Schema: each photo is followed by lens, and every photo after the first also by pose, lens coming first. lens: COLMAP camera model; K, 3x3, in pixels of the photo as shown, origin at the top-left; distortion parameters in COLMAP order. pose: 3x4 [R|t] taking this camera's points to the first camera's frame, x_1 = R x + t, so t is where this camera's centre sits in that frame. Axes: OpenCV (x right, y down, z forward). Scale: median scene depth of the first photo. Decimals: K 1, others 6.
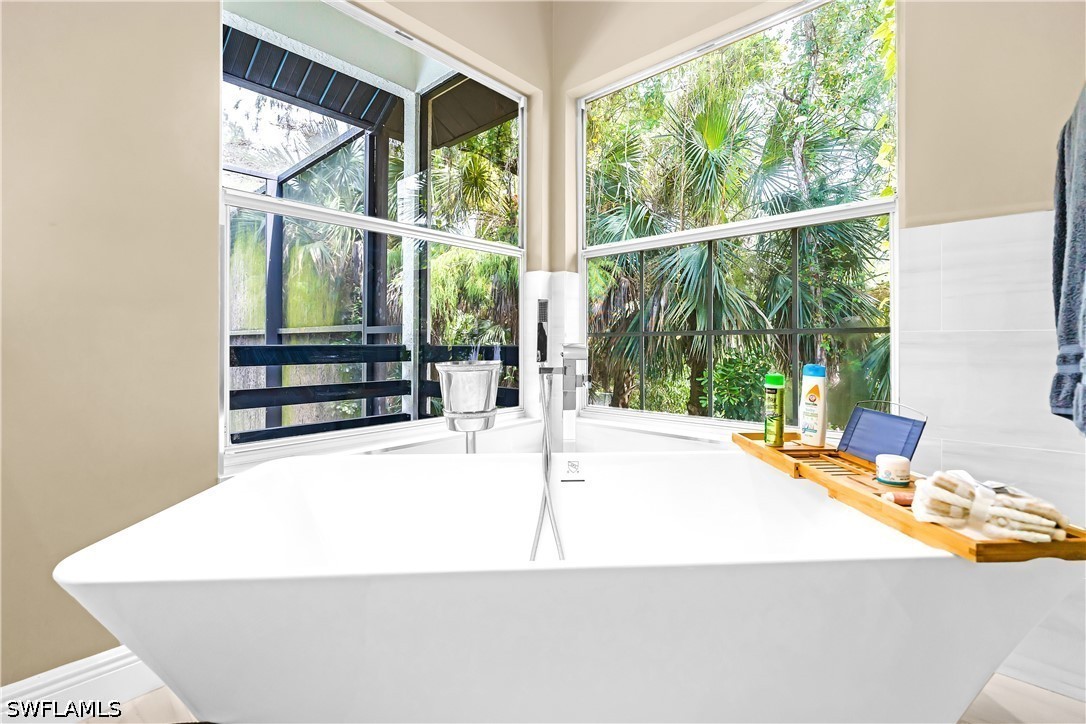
lens RADIAL K [[485.0, 0, 543.8], [0, 485.0, 336.7], [0, 0, 1]] dist [-0.001045, -0.000197]
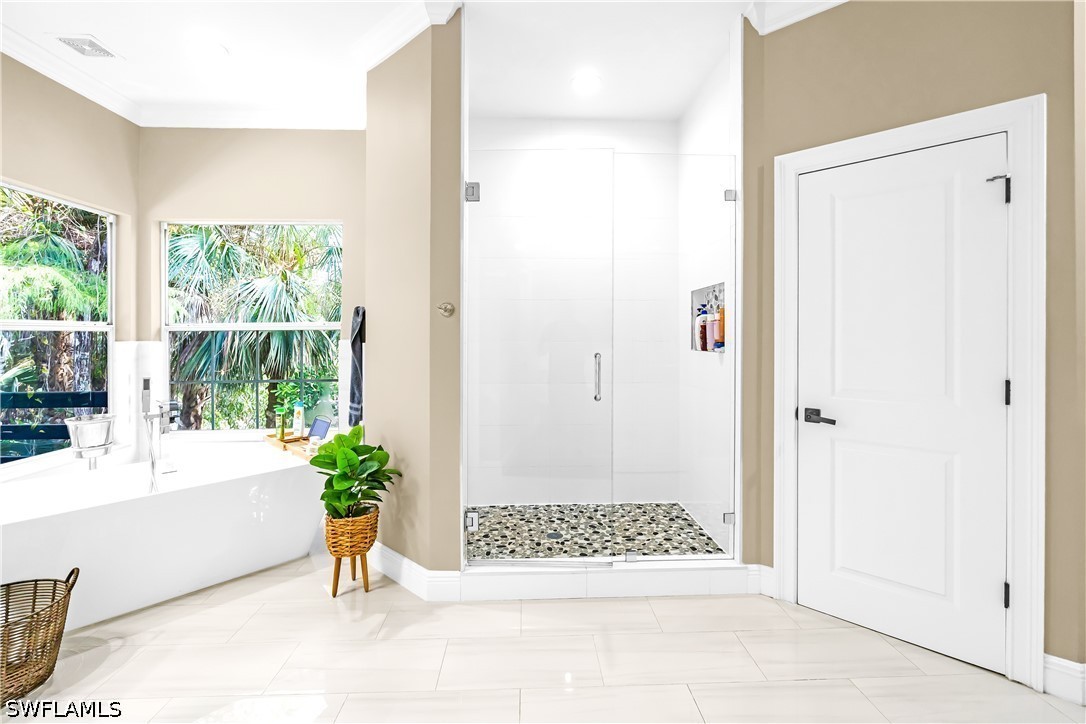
lens RADIAL K [[485.0, 0, 543.8], [0, 485.0, 336.7], [0, 0, 1]] dist [-0.001045, -0.000197]
pose [[0.705208, -0.003027, 0.708994, -0.100037], [-0.005191, 0.999942, 0.009433, -0.106861], [-0.708982, -0.010333, 0.705151, -0.558171]]
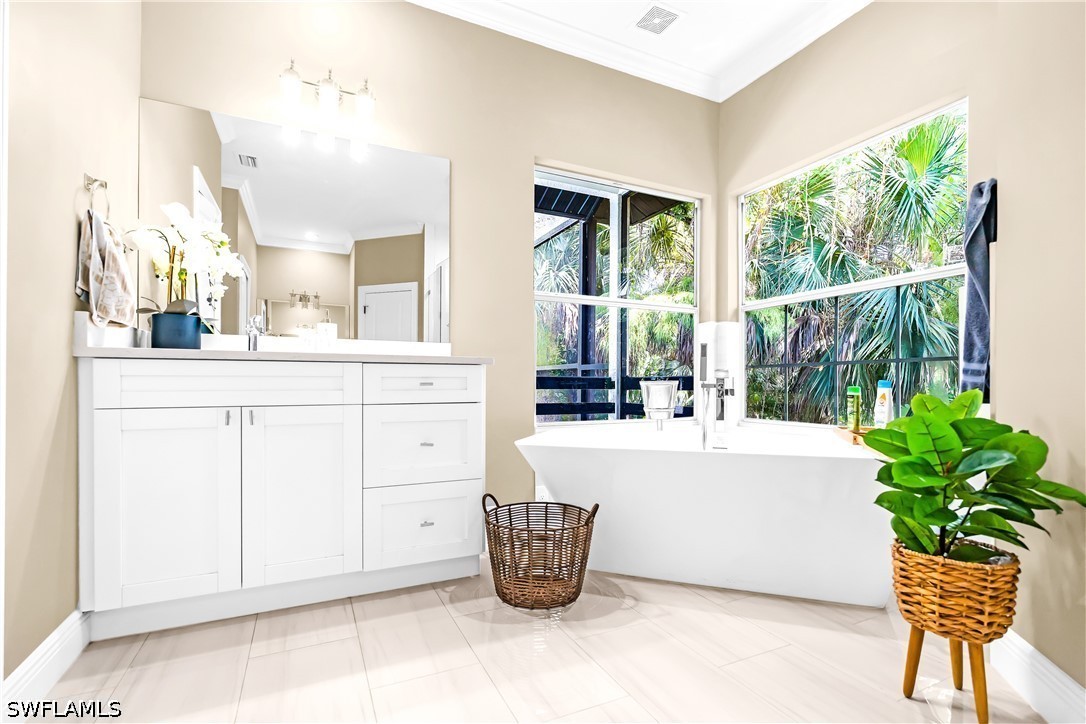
lens RADIAL K [[492.0, 0, 542.6], [0, 492.0, 381.0], [0, 0, 1]] dist [-0.000465, -0.000096]
pose [[0.929026, 0.000489, -0.370014, 0.046109], [0.001172, 0.999990, 0.004263, 0.019337], [0.370012, -0.004394, 0.929017, -0.330539]]
